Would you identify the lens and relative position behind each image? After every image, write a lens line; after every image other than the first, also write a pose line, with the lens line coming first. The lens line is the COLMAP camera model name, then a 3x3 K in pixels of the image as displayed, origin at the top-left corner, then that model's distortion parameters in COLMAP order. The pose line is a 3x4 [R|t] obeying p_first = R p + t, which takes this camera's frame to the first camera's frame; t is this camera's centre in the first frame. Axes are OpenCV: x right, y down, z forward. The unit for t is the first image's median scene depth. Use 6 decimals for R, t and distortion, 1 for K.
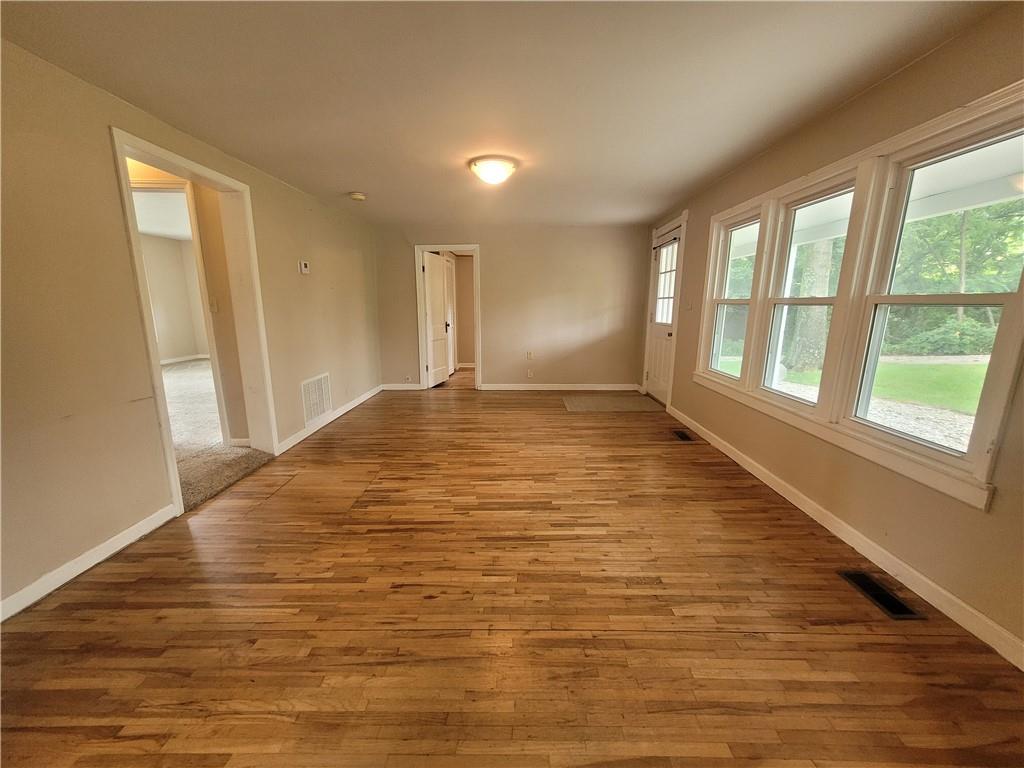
lens RADIAL K [[401.1, 0, 519.7], [0, 401.1, 383.4], [0, 0, 1]] dist [0.003680, 0.000449]
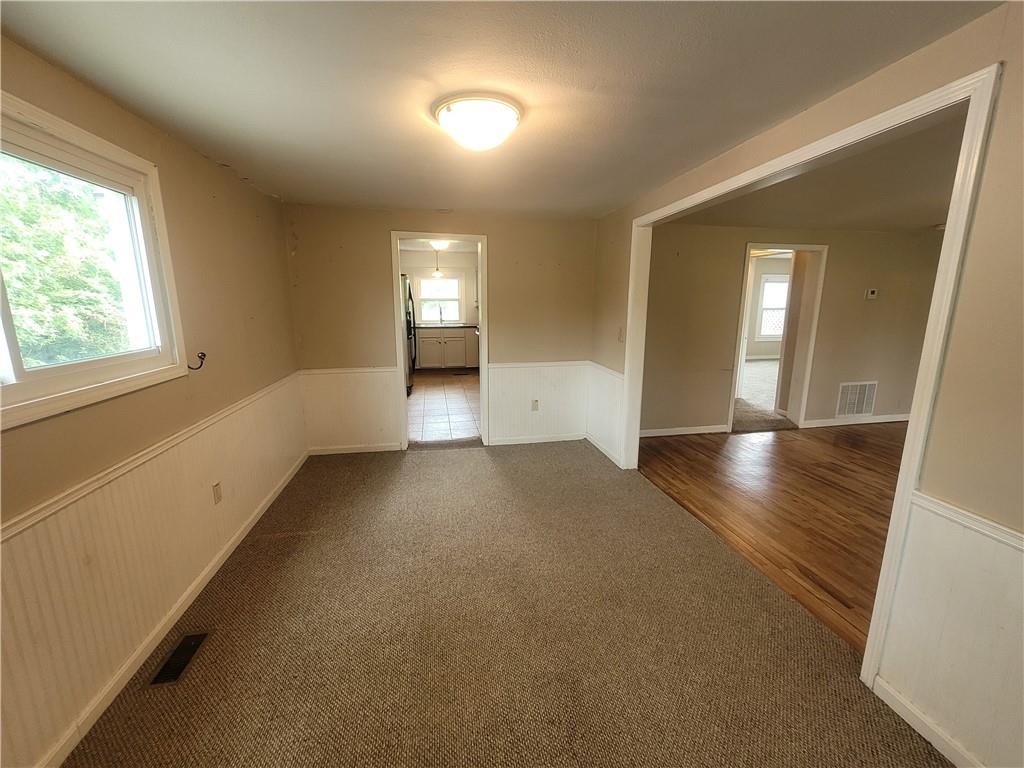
lens RADIAL K [[421.7, 0, 513.5], [0, 421.7, 383.3], [0, 0, 1]] dist [0.000306, -0.000301]
pose [[0.189791, 0.184131, -0.964404, 0.697856], [-0.188910, 0.970752, 0.148166, -0.006059], [0.963479, 0.154065, 0.219024, -0.383394]]
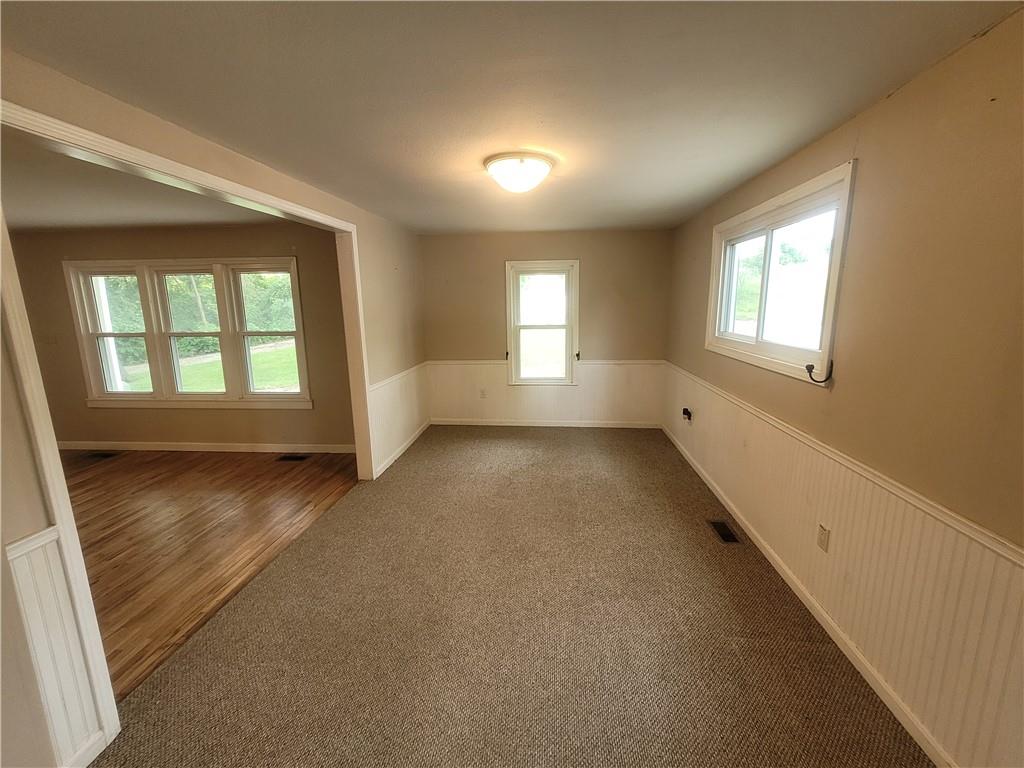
lens RADIAL K [[421.7, 0, 517.4], [0, 421.7, 384.8], [0, 0, 1]] dist [0.000306, -0.000301]
pose [[0.081765, -0.195255, 0.977338, -0.758342], [0.208694, 0.962237, 0.174778, -0.028396], [-0.974557, 0.189674, 0.119426, -0.370897]]
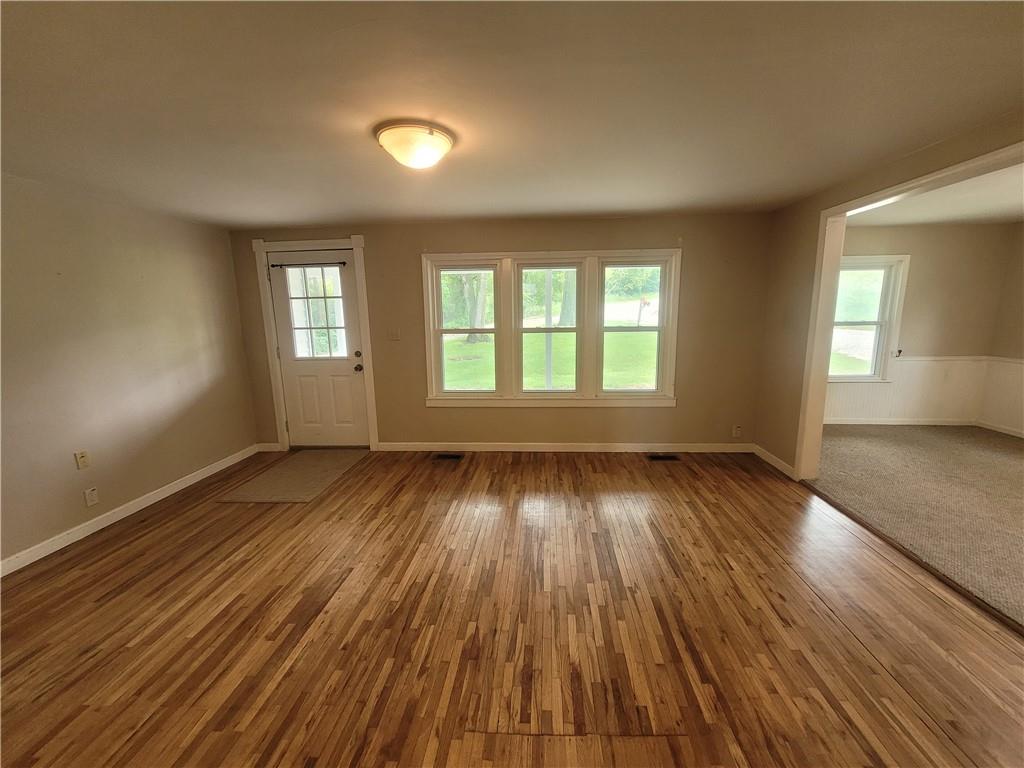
lens RADIAL K [[401.1, 0, 517.0], [0, 401.1, 383.9], [0, 0, 1]] dist [0.003680, 0.000449]
pose [[0.062607, -0.179271, 0.981805, -0.742787], [0.210701, 0.963937, 0.162573, -0.240030], [-0.975544, 0.196689, 0.098122, 0.857165]]
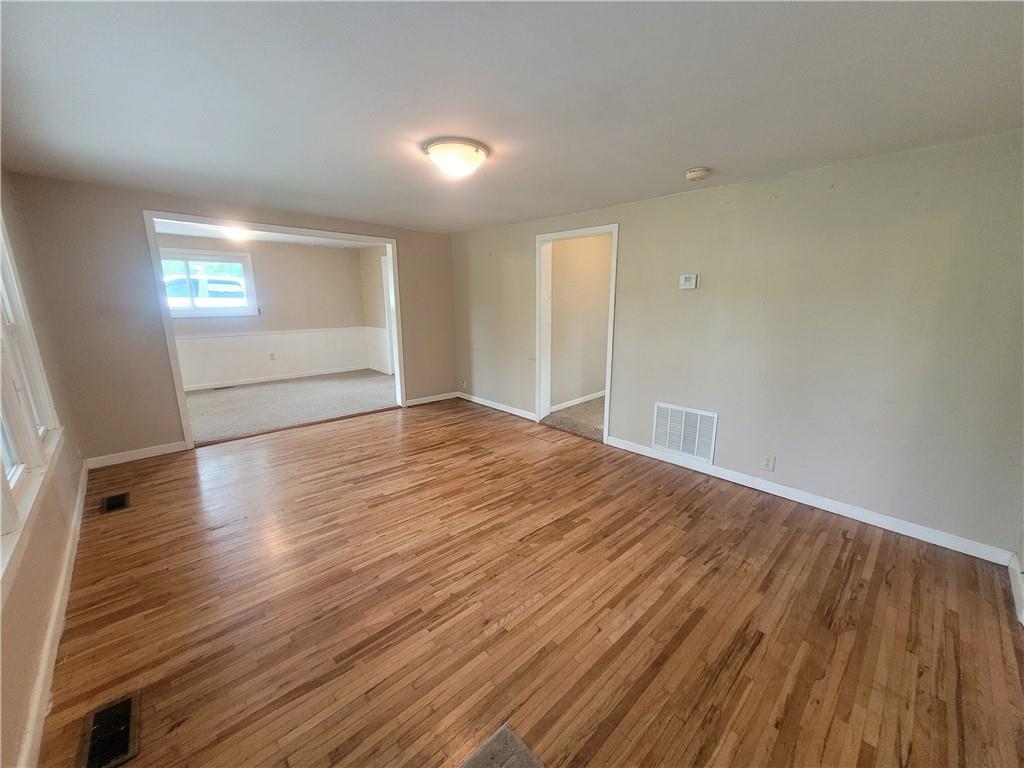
lens RADIAL K [[401.1, 0, 516.4], [0, 401.1, 384.7], [0, 0, 1]] dist [0.003680, 0.000449]
pose [[-0.719857, 0.145367, -0.678730, 0.433929], [-0.139326, 0.927664, 0.346450, -0.411251], [0.679996, 0.343959, -0.647532, 1.719205]]
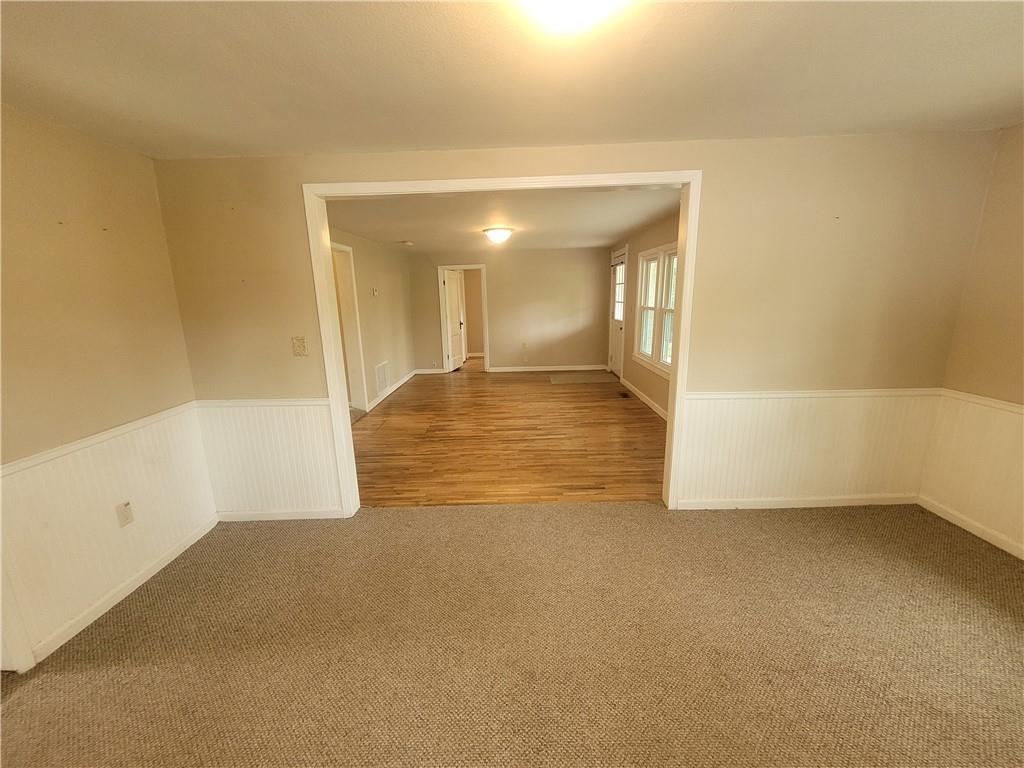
lens RADIAL K [[401.1, 0, 518.6], [0, 401.1, 384.8], [0, 0, 1]] dist [0.003680, 0.000449]
pose [[0.999672, -0.025590, 0.000229, 0.001174], [0.025574, 0.999284, 0.027881, 0.046643], [-0.000943, -0.027866, 0.999611, -0.665840]]
